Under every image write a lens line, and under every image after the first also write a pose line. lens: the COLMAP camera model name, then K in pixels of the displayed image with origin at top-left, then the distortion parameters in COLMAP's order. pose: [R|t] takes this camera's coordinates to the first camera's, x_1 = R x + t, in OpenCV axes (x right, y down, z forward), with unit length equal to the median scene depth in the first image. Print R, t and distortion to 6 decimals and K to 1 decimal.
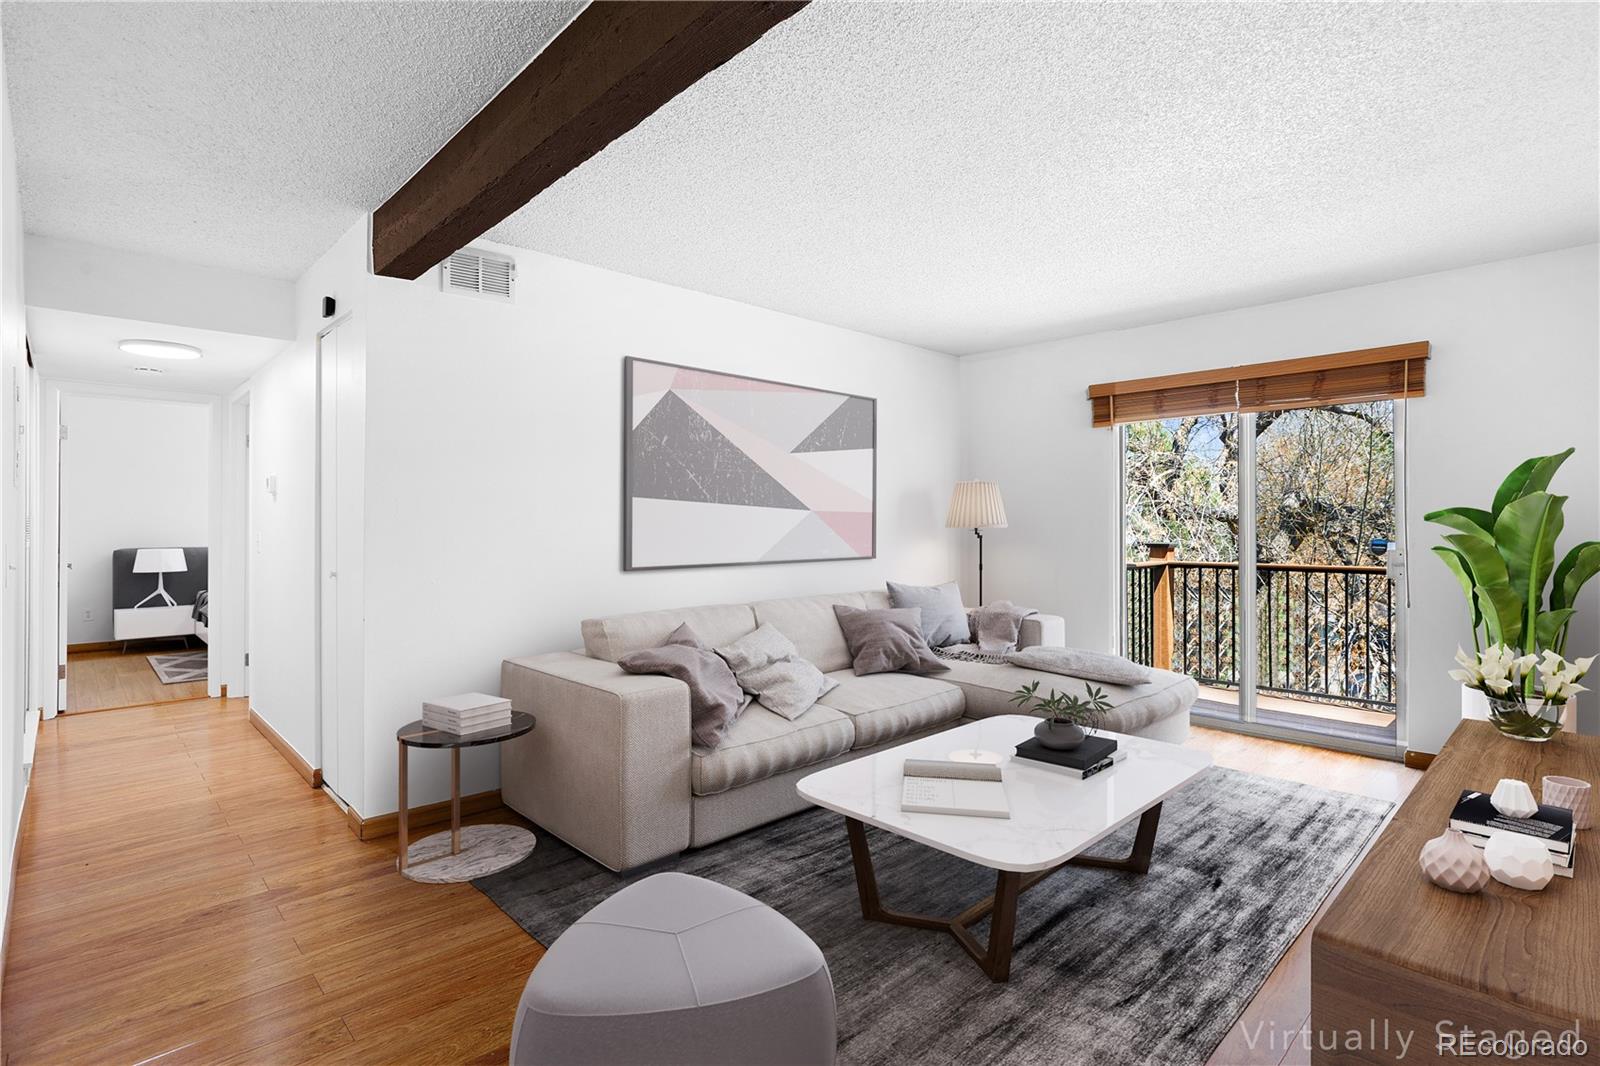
lens RADIAL K [[767.7, 0, 753.0], [0, 767.7, 552.8], [0, 0, 1]] dist [0.008064, -0.001691]
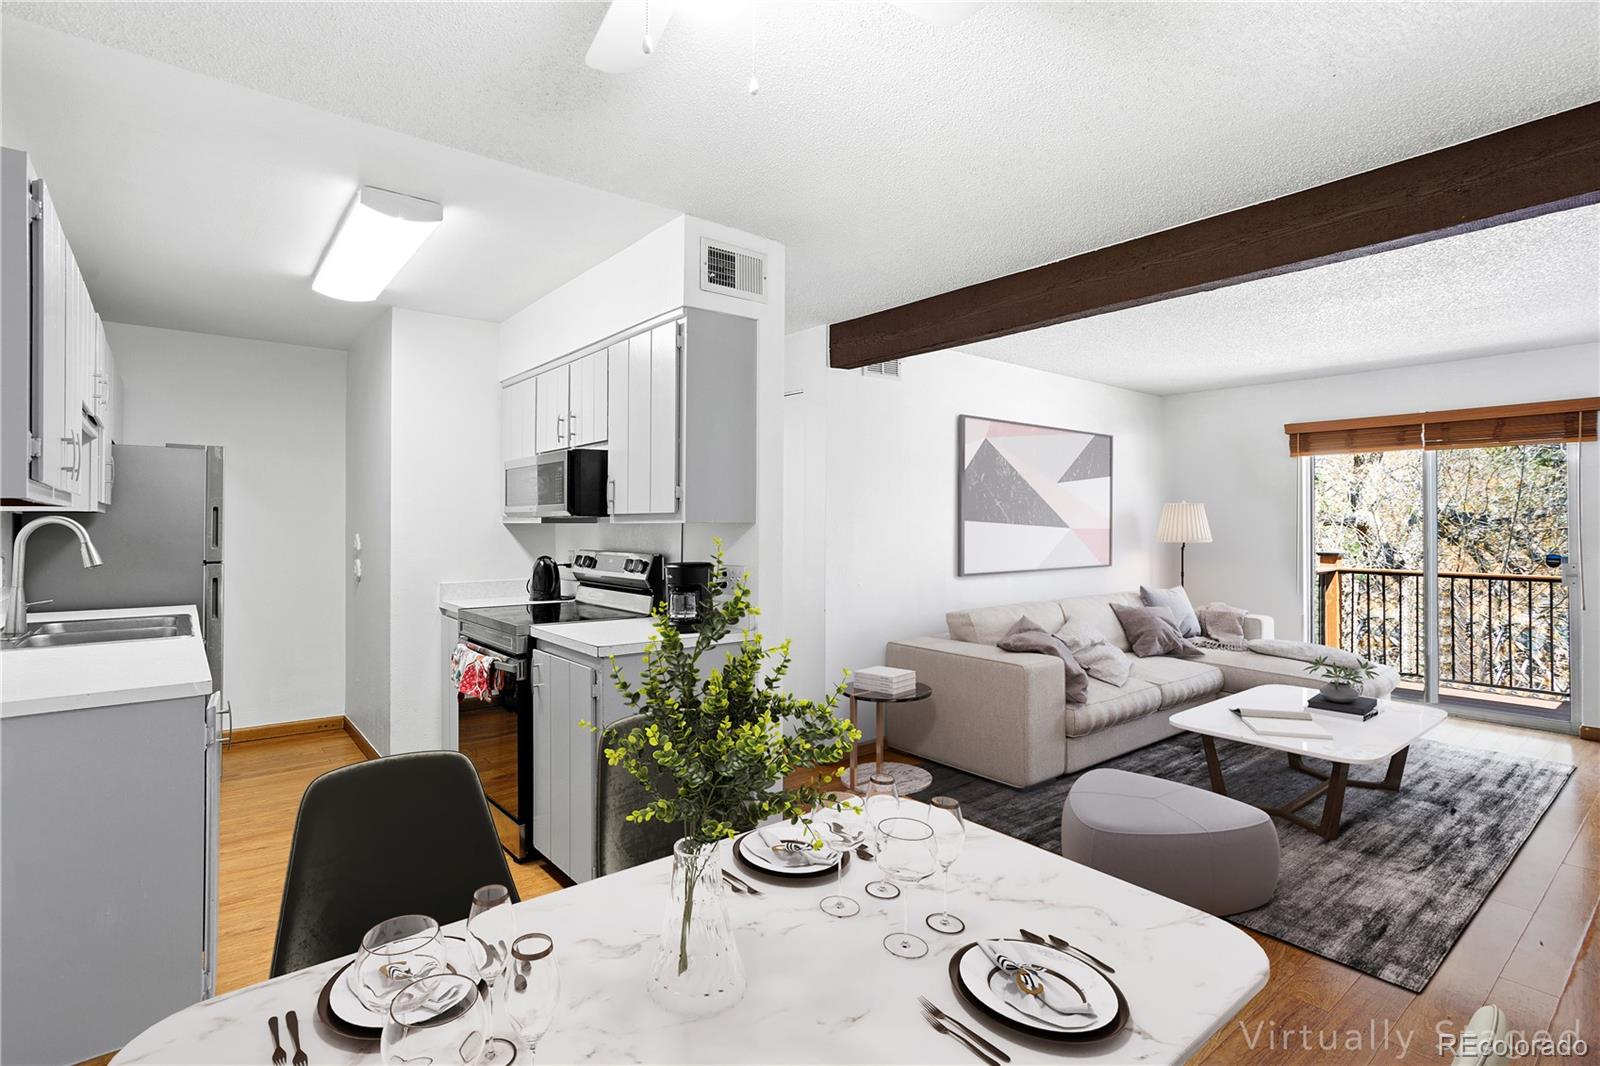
lens RADIAL K [[767.7, 0, 808.6], [0, 767.7, 521.1], [0, 0, 1]] dist [0.008064, -0.001691]
pose [[0.998890, 0.002697, -0.047032, -0.424557], [-0.004699, 0.999085, -0.042512, -0.016131], [0.046875, 0.042685, 0.997988, -0.391146]]
